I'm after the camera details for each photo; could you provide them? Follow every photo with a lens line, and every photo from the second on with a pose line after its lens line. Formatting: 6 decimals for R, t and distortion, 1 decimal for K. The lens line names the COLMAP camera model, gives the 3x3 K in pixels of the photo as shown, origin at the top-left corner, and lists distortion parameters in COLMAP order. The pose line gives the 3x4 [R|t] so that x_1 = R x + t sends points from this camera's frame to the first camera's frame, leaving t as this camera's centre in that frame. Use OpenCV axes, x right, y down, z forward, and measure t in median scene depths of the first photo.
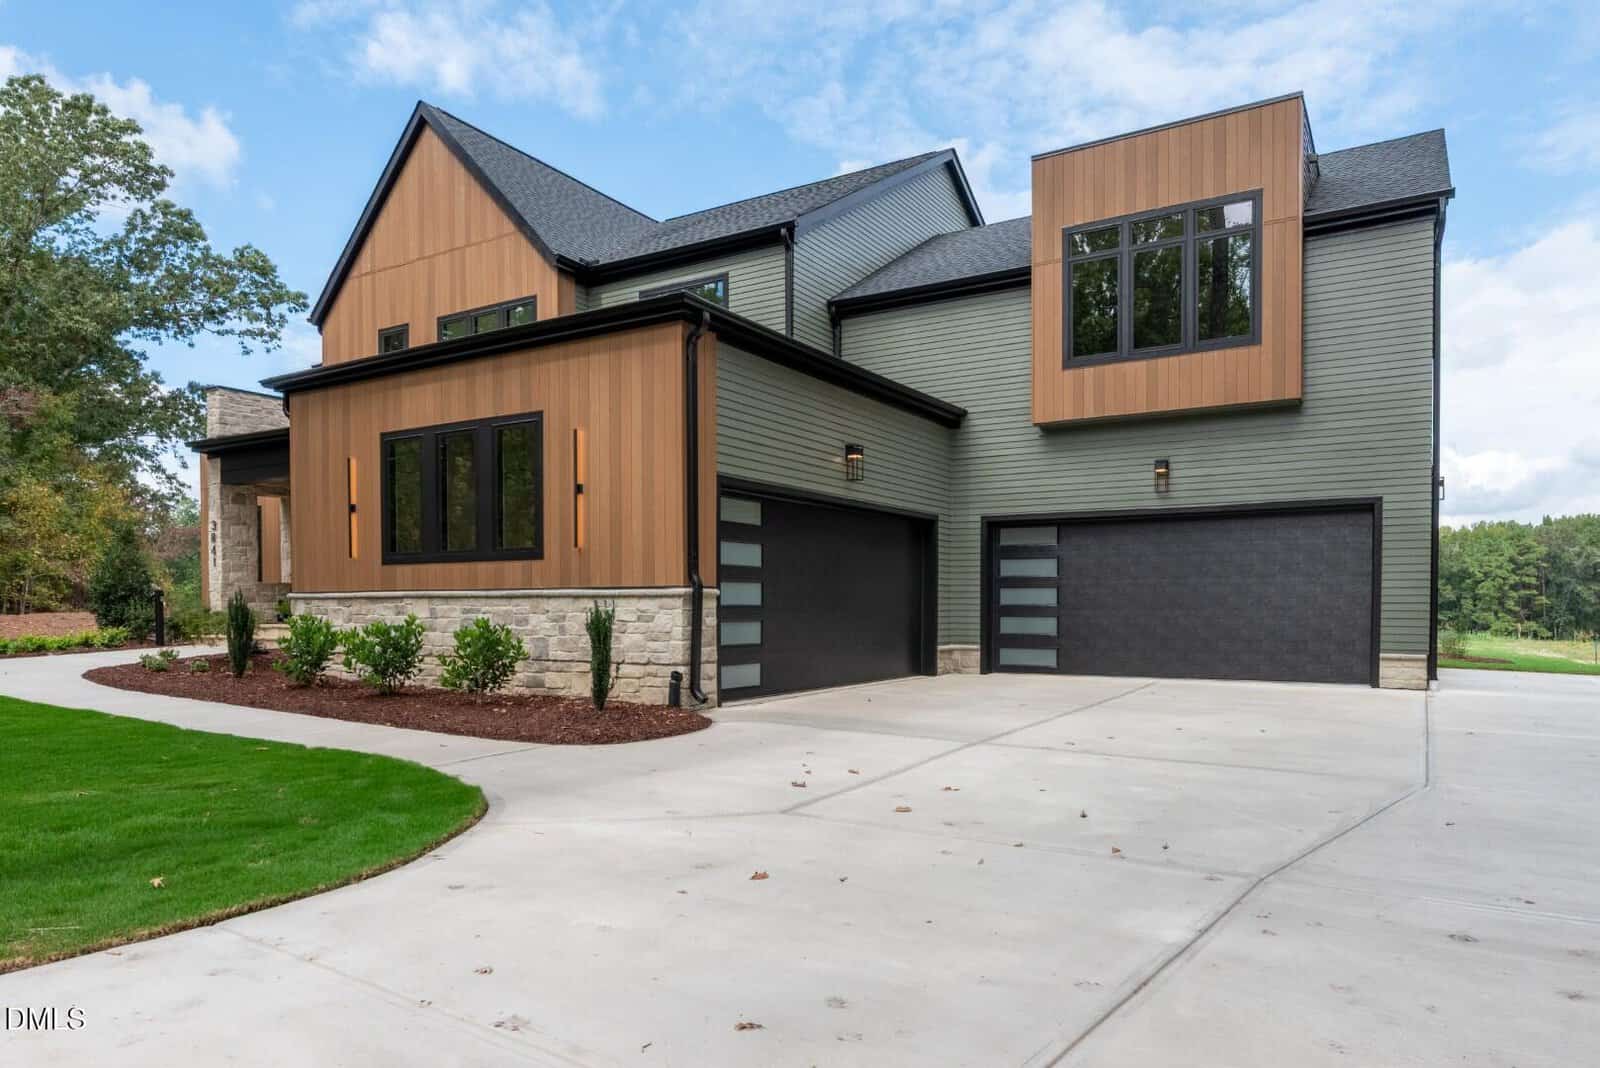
lens RADIAL K [[1057.3, 0, 800.0], [0, 1057.3, 534.0], [0, 0, 1]] dist [-0.003037, -0.000549]
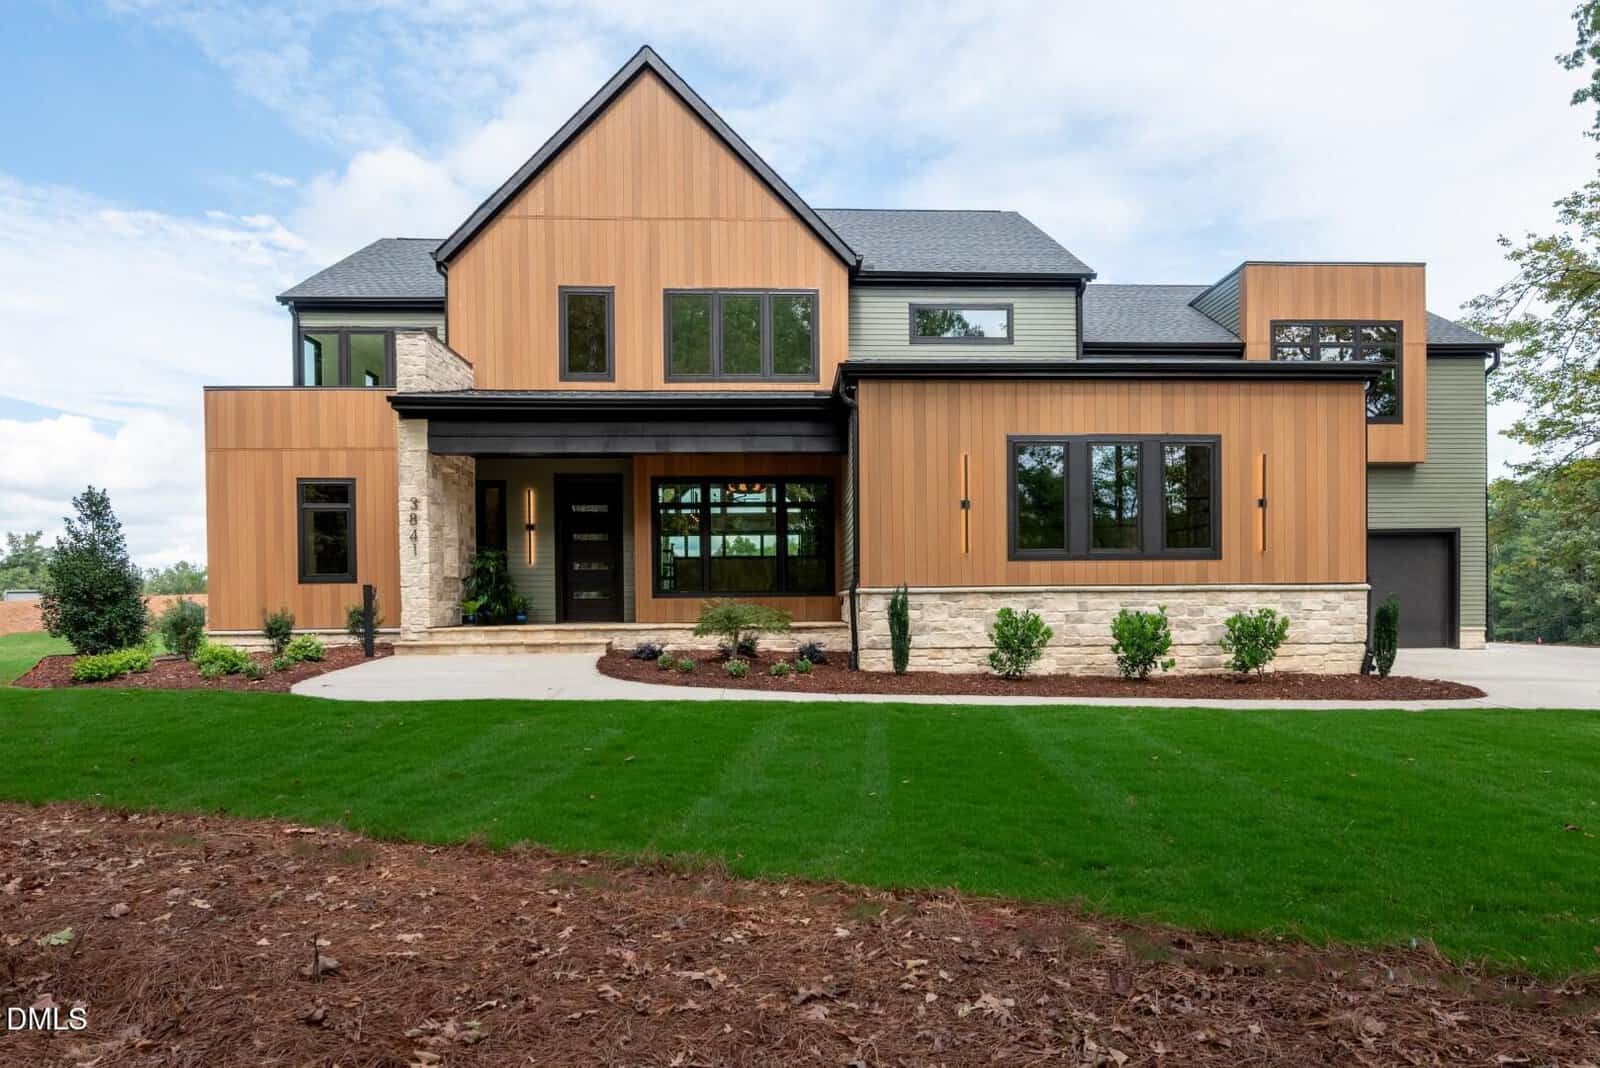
lens RADIAL K [[1057.3, 0, 800.0], [0, 1057.3, 534.0], [0, 0, 1]] dist [-0.003037, -0.000549]
pose [[0.812249, 0.030789, 0.582498, -1.118830], [-0.032175, 0.999451, -0.007963, 0.017105], [-0.582423, -0.012274, 0.812793, 0.265544]]
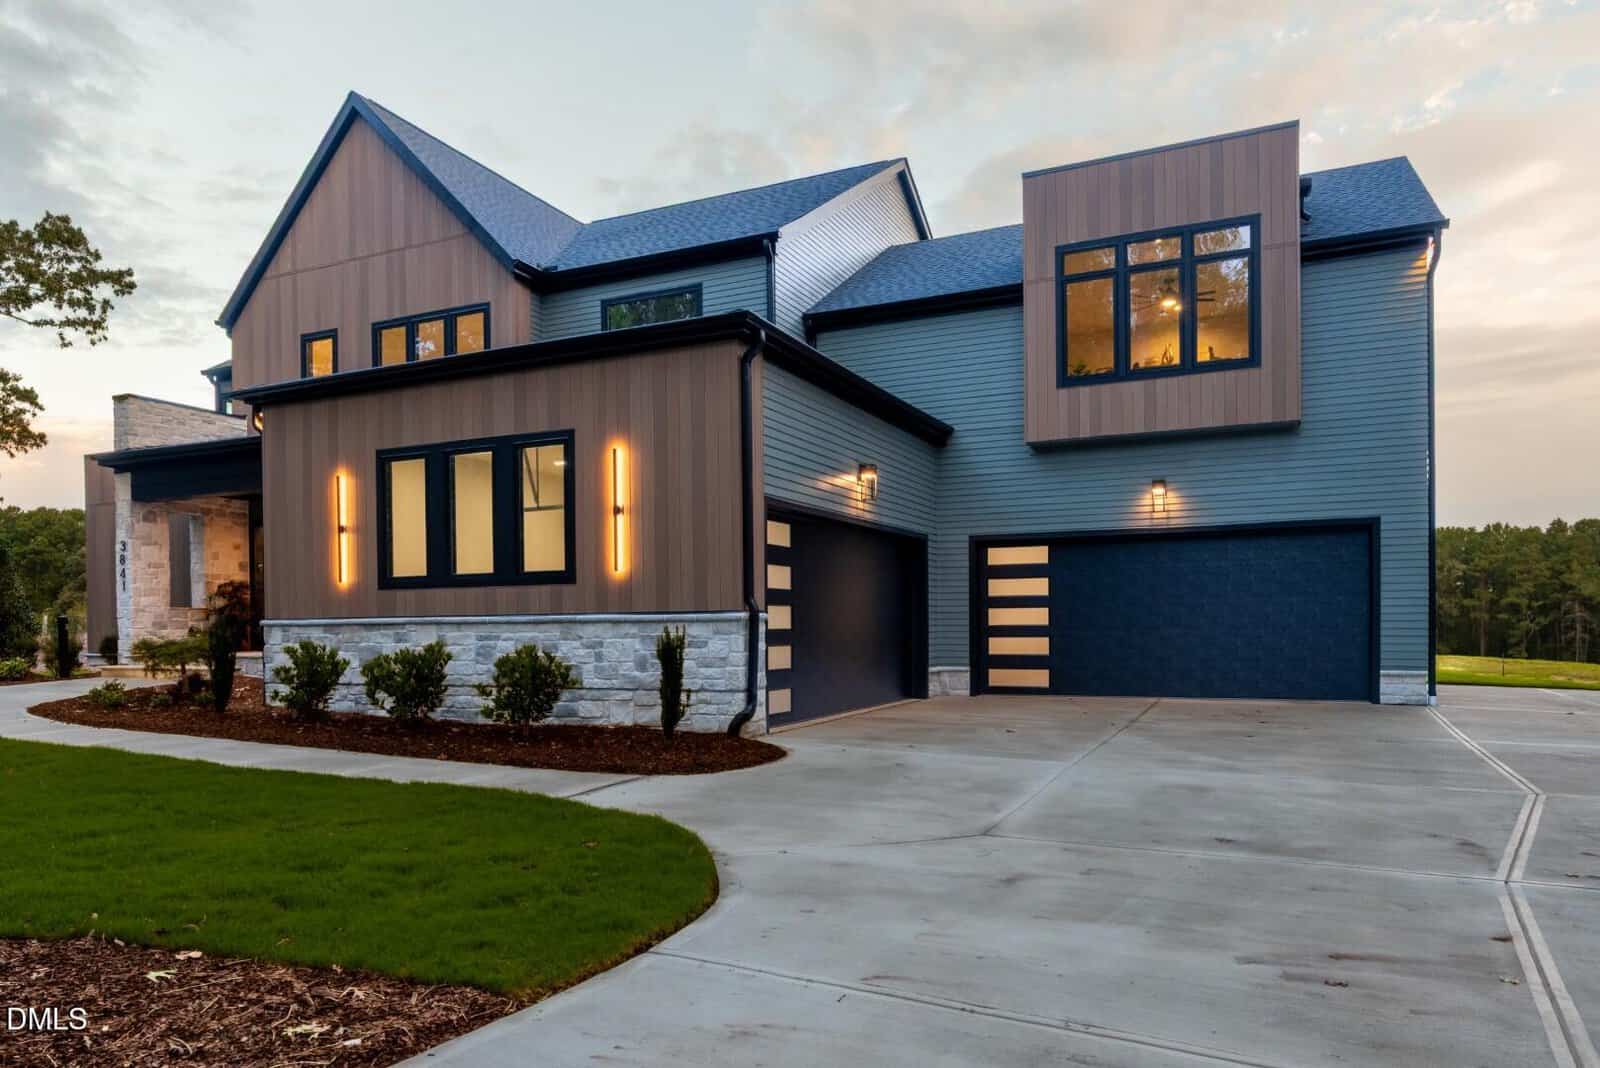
lens RADIAL K [[1125.4, 0, 737.6], [0, 1125.4, 537.7], [0, 0, 1]] dist [-0.001517, 0.001404]
pose [[0.995941, -0.002104, 0.089980, -0.159799], [0.002949, 0.999953, -0.009263, -0.006525], [-0.089956, 0.009491, 0.995900, -0.029179]]
